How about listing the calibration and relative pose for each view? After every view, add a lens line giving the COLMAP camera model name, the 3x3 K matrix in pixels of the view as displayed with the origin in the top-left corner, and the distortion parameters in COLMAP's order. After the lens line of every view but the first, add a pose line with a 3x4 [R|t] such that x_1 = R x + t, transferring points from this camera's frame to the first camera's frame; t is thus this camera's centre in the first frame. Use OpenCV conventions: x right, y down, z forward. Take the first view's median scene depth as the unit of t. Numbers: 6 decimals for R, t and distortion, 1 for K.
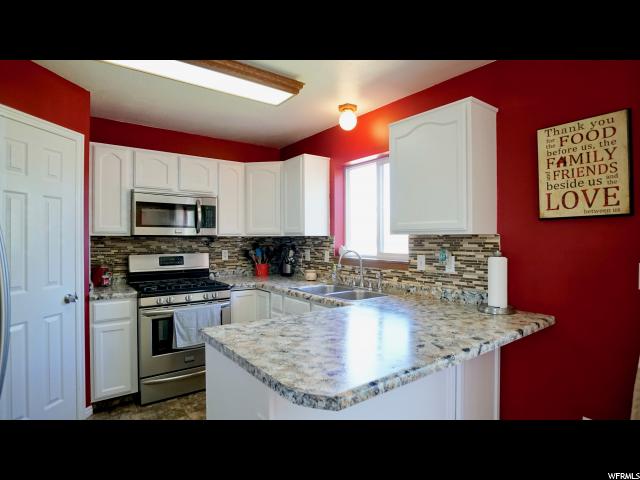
lens RADIAL K [[347.2, 0, 320.2], [0, 347.2, 238.0], [0, 0, 1]] dist [-0.015848, 0.000355]
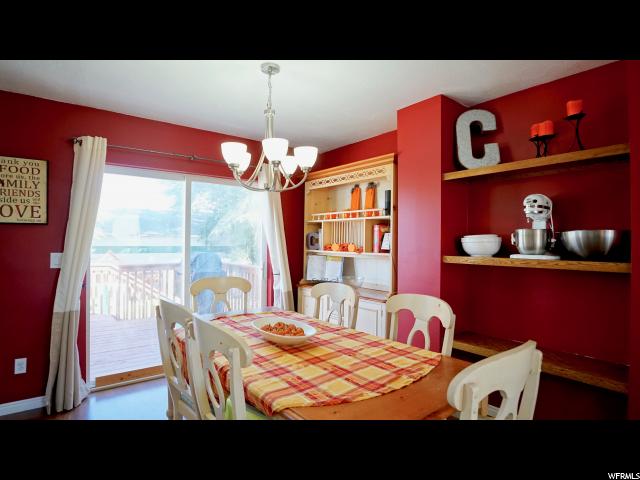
lens RADIAL K [[347.2, 0, 319.7], [0, 347.2, 239.4], [0, 0, 1]] dist [-0.015848, 0.000355]
pose [[-0.025343, 0.008988, 0.999638, -0.486226], [-0.005409, 0.999944, -0.009127, 0.009154], [-0.999664, -0.005639, -0.025293, -0.174781]]
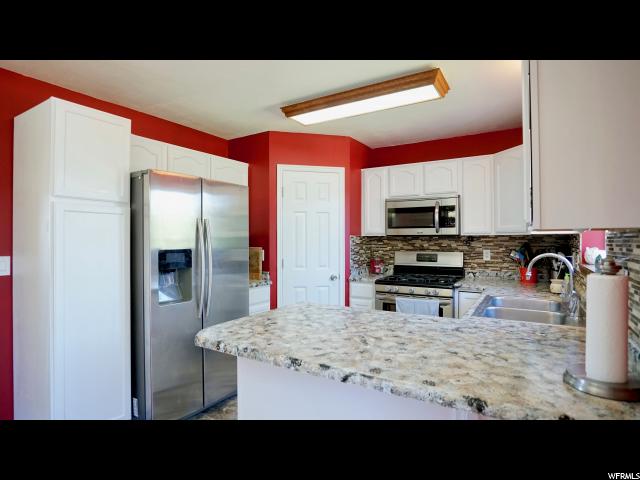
lens RADIAL K [[347.2, 0, 321.9], [0, 347.2, 240.1], [0, 0, 1]] dist [-0.015848, 0.000355]
pose [[0.389485, 0.004772, -0.921020, 0.552055], [0.004787, 0.999963, 0.007205, -0.000749], [0.921020, -0.007215, 0.389448, 0.293337]]
